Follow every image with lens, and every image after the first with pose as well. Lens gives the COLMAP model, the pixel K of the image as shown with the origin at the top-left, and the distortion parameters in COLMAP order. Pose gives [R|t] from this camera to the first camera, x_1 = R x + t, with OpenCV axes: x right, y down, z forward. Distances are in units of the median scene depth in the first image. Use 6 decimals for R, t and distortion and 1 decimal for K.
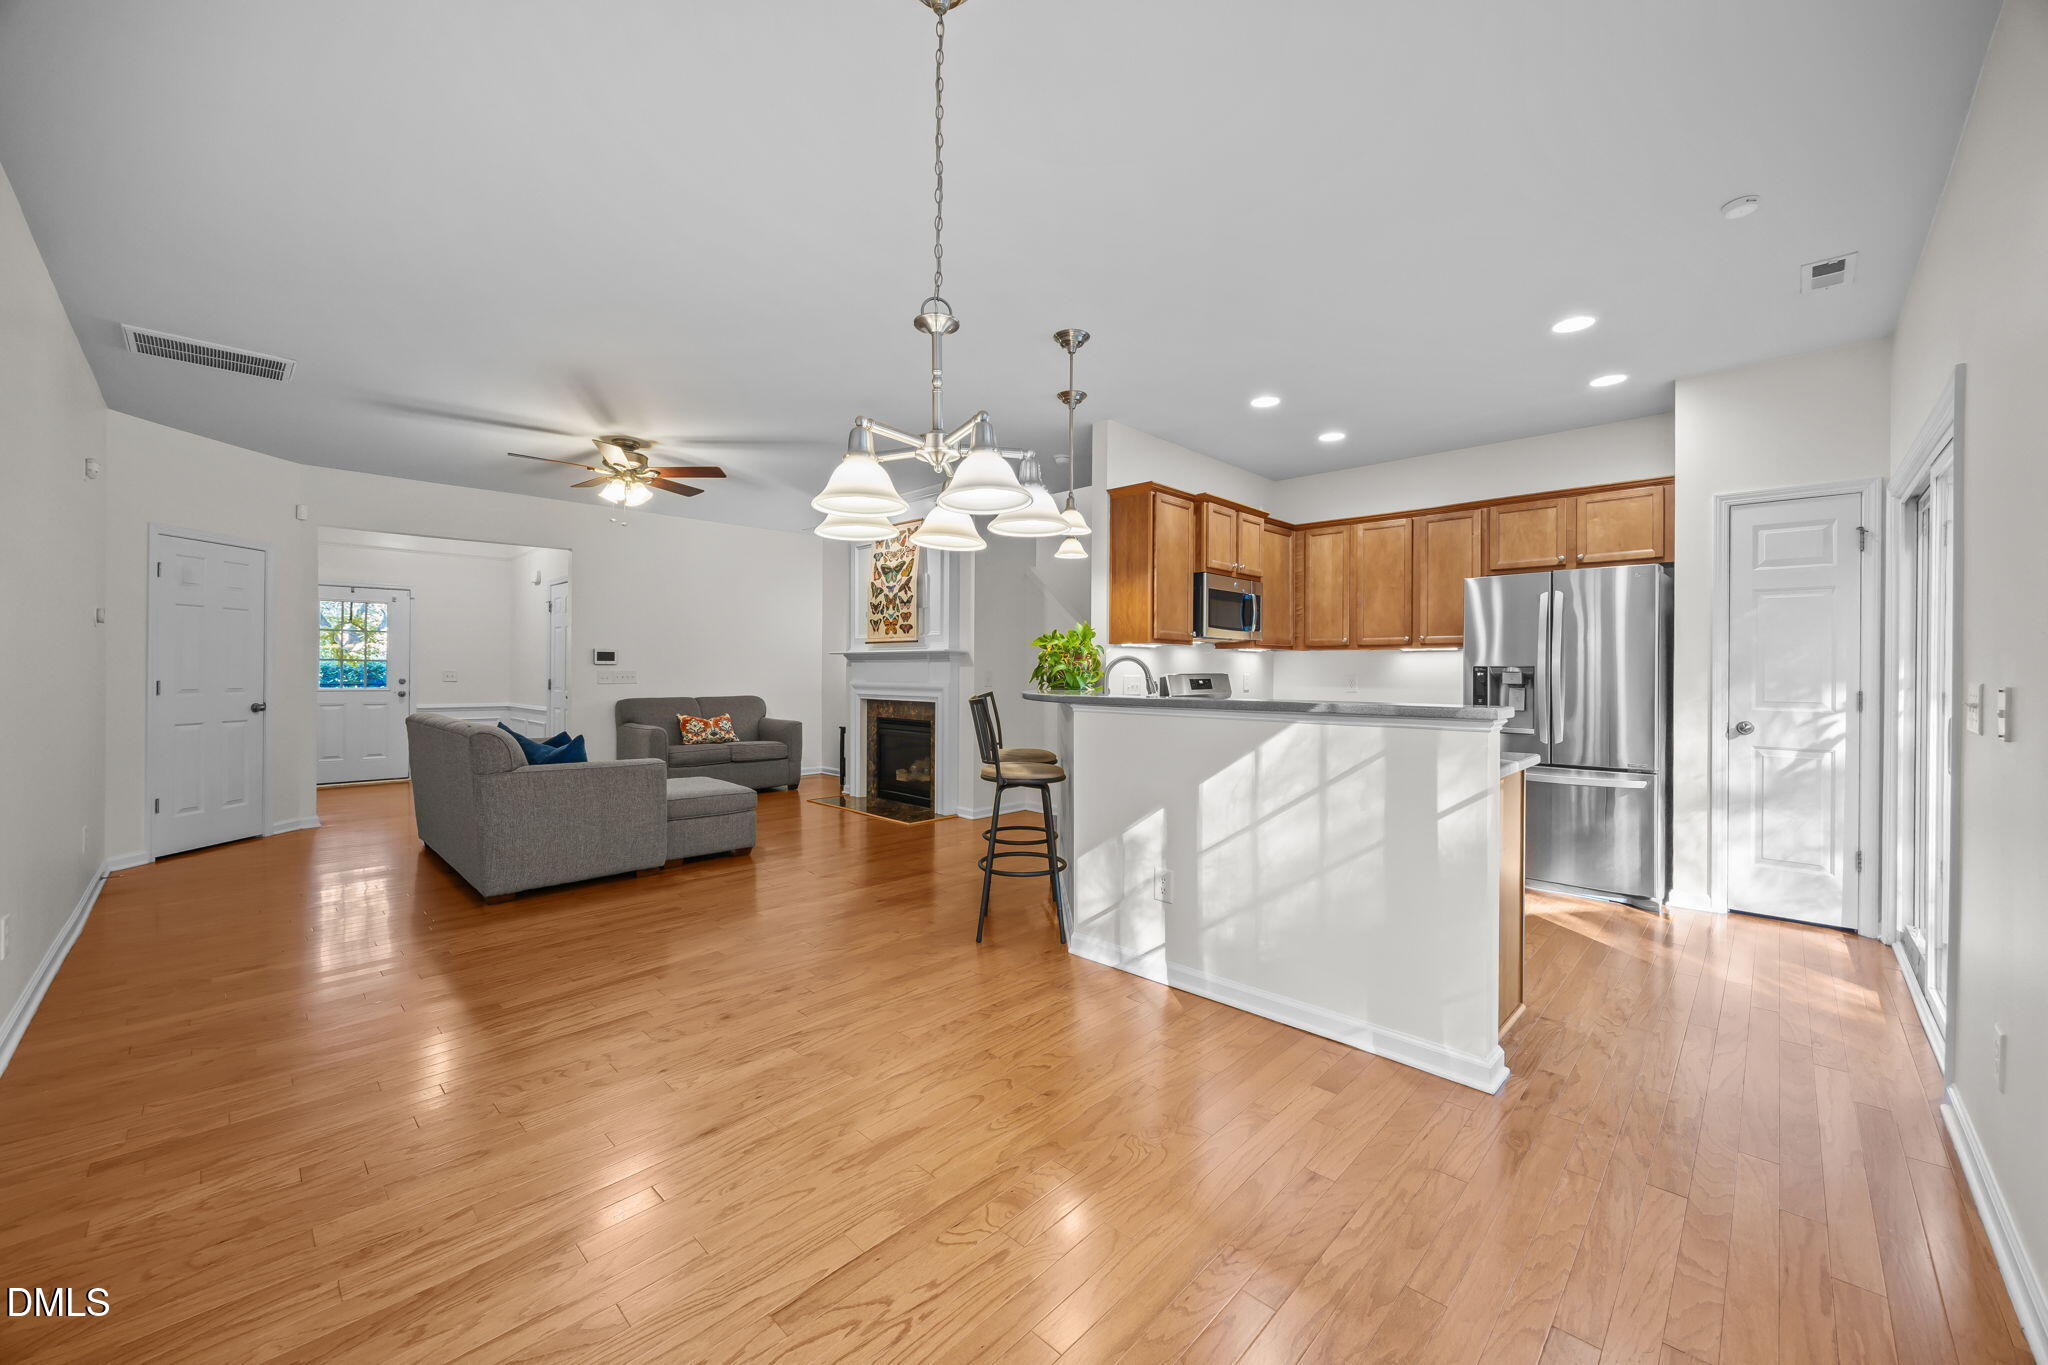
lens RADIAL K [[779.8, 0, 1030.0], [0, 779.8, 673.6], [0, 0, 1]] dist [-0.002330, -0.000353]
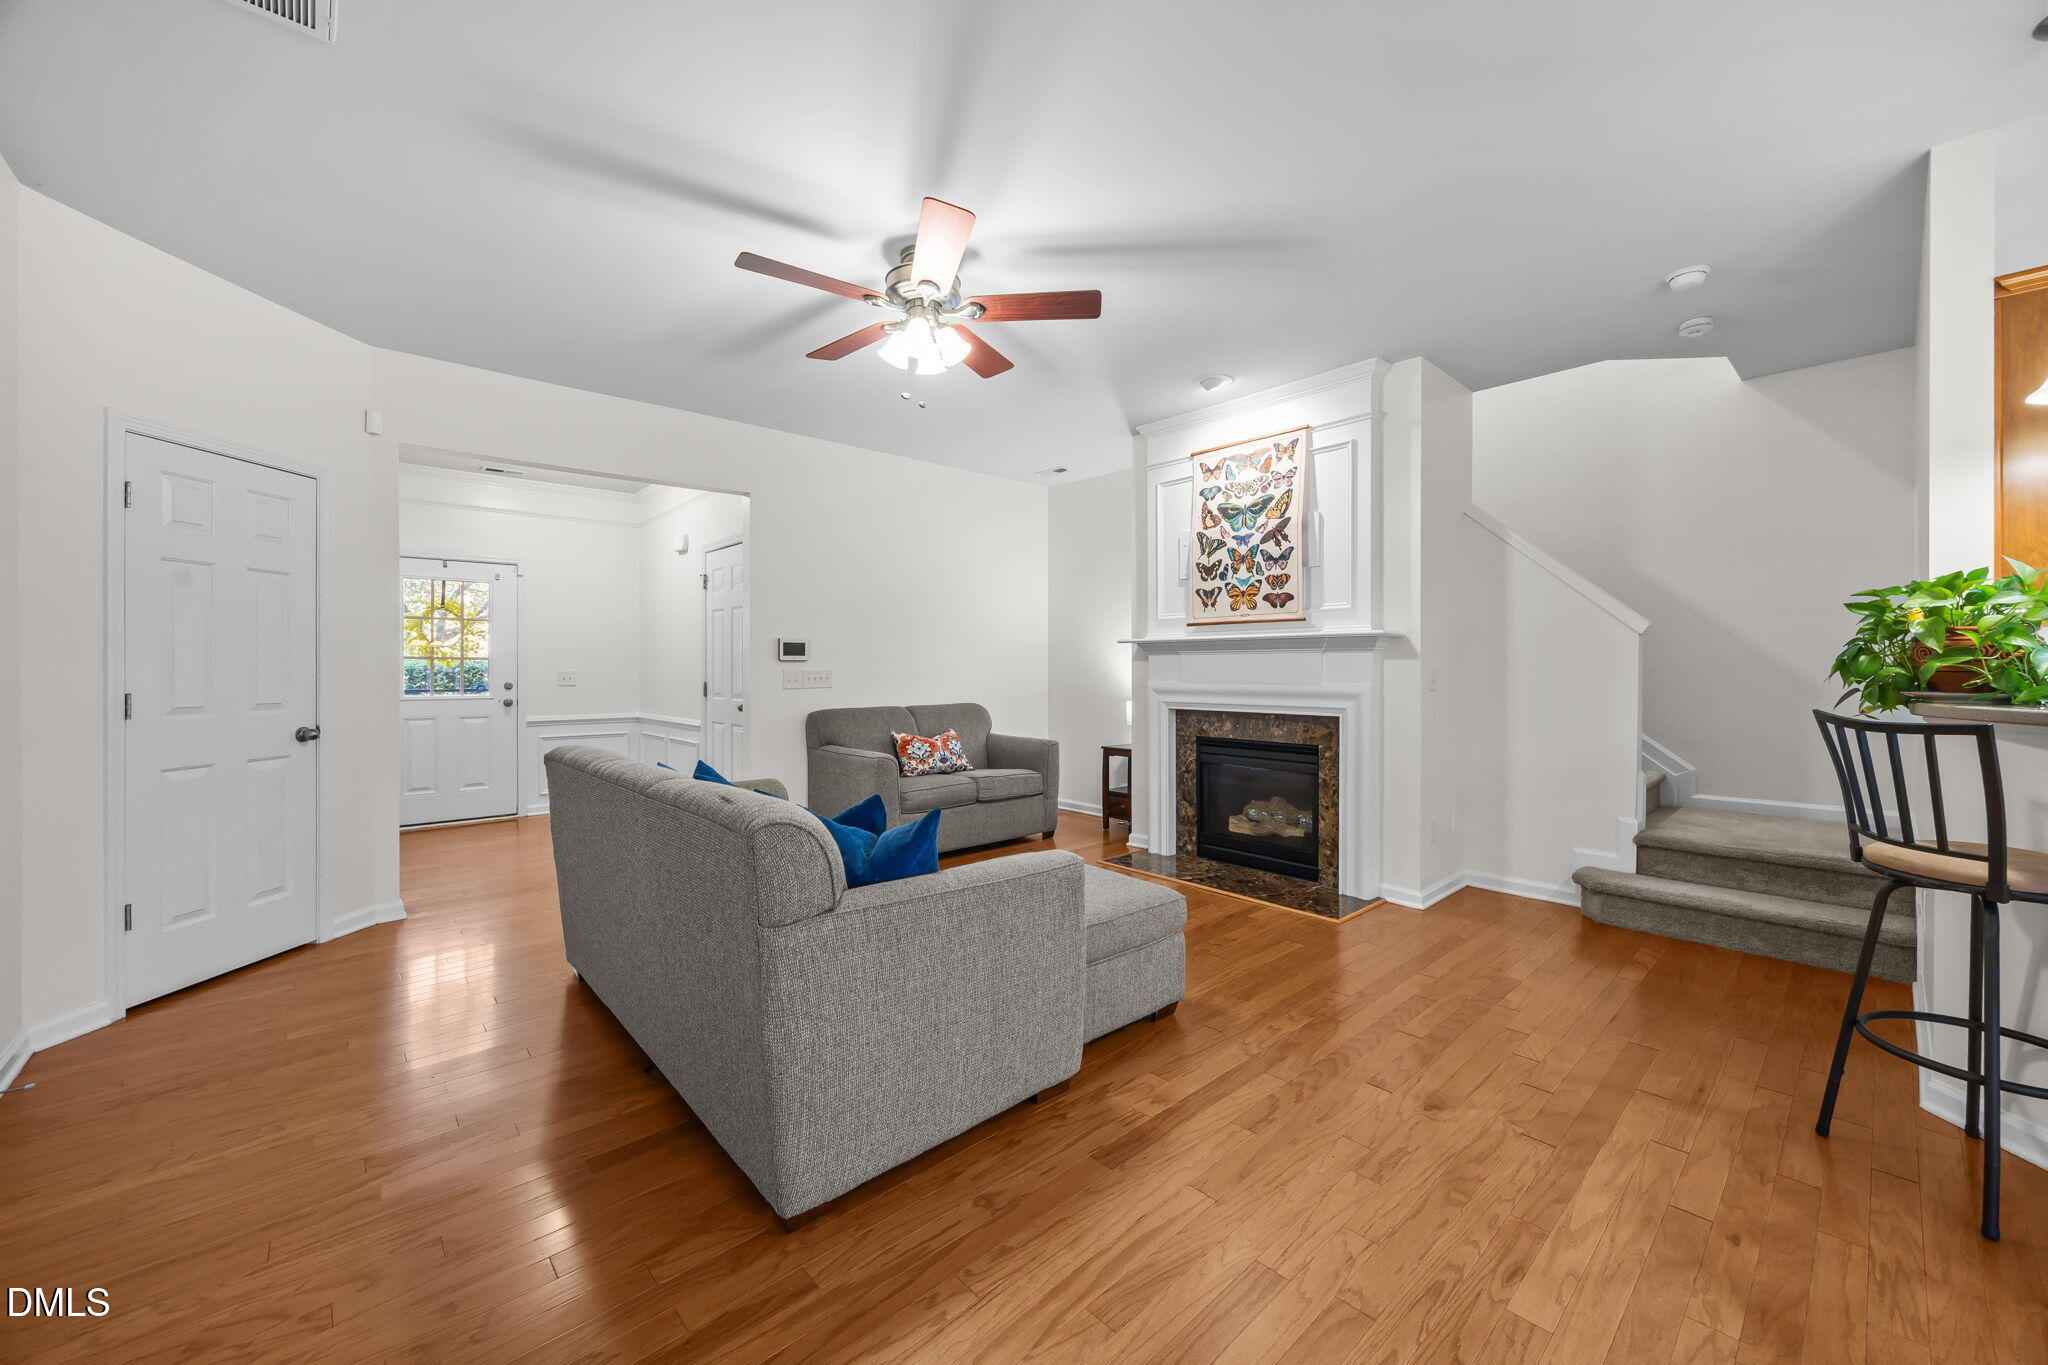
lens RADIAL K [[779.8, 0, 1033.2], [0, 779.8, 669.5], [0, 0, 1]] dist [-0.002330, -0.000353]
pose [[0.998082, -0.007699, -0.061421, -0.310352], [0.007674, 0.999970, -0.000642, -0.002191], [0.061424, 0.000169, 0.998112, 0.342421]]
